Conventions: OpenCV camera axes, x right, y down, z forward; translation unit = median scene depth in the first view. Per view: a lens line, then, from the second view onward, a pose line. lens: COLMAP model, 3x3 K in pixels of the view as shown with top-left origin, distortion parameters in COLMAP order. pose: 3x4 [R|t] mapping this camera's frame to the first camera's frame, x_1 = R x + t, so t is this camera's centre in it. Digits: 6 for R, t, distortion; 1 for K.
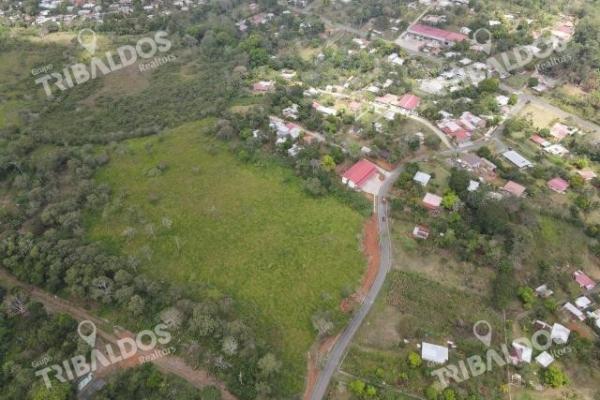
lens RADIAL K [[445.4, 0, 297.9], [0, 445.4, 203.0], [0, 0, 1]] dist [0.010082, 0.021268]
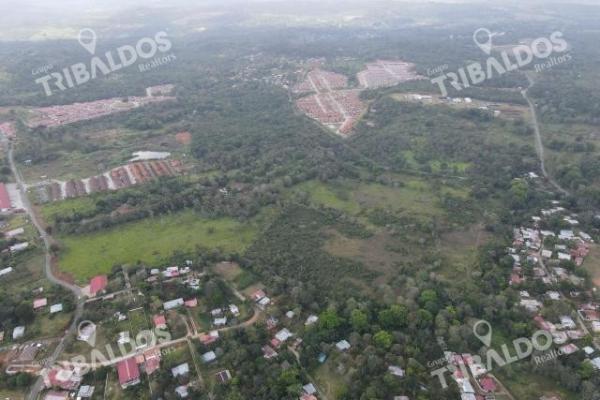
lens RADIAL K [[445.4, 0, 300.2], [0, 445.4, 198.5], [0, 0, 1]] dist [0.010082, 0.021268]
pose [[-0.516069, 0.400747, -0.757017, 0.701159], [-0.576136, 0.491591, 0.652997, -1.361346], [0.633829, 0.773136, -0.022811, 1.093664]]
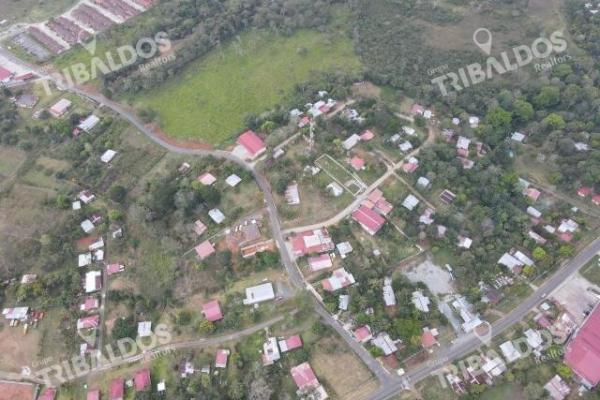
lens RADIAL K [[445.4, 0, 299.7], [0, 445.4, 200.8], [0, 0, 1]] dist [0.010082, 0.021268]
pose [[-0.188355, 0.801019, -0.568235, 0.845054], [-0.661035, 0.324505, 0.676557, -0.840040], [0.726330, 0.503056, 0.468379, 0.527265]]
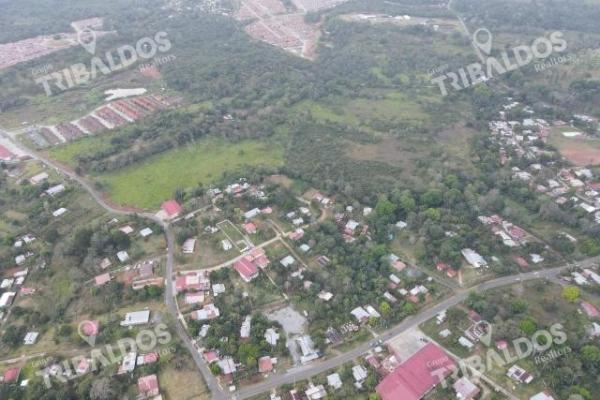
lens RADIAL K [[445.4, 0, 300.5], [0, 445.4, 198.5], [0, 0, 1]] dist [0.010082, 0.021268]
pose [[-0.287240, 0.558607, -0.778108, 1.056345], [-0.651128, 0.481917, 0.586335, -1.130666], [0.702514, 0.675066, 0.225299, 0.836588]]
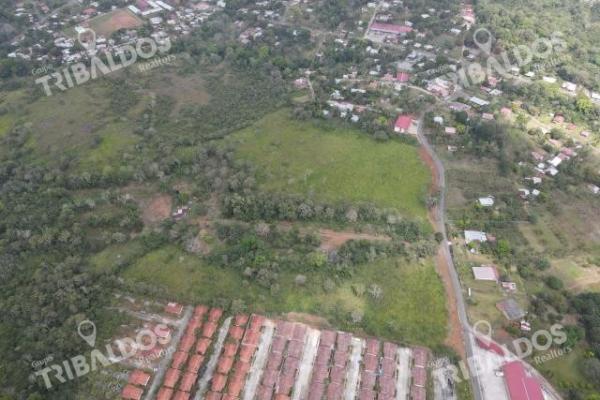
lens RADIAL K [[445.4, 0, 301.8], [0, 445.4, 197.9], [0, 0, 1]] dist [0.010082, 0.021268]
pose [[0.953182, -0.208711, 0.218825, -0.553761], [0.207710, 0.977794, 0.027836, 0.067557], [-0.219775, 0.018920, 0.975367, -0.440580]]
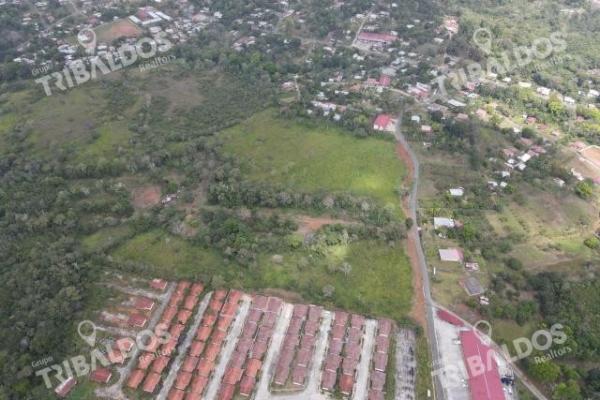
lens RADIAL K [[445.4, 0, 301.6], [0, 445.4, 196.7], [0, 0, 1]] dist [0.010082, 0.021268]
pose [[0.955858, -0.193506, 0.221115, -0.527587], [0.200722, 0.979593, -0.010423, 0.152766], [-0.214586, 0.054345, 0.975192, -0.529381]]
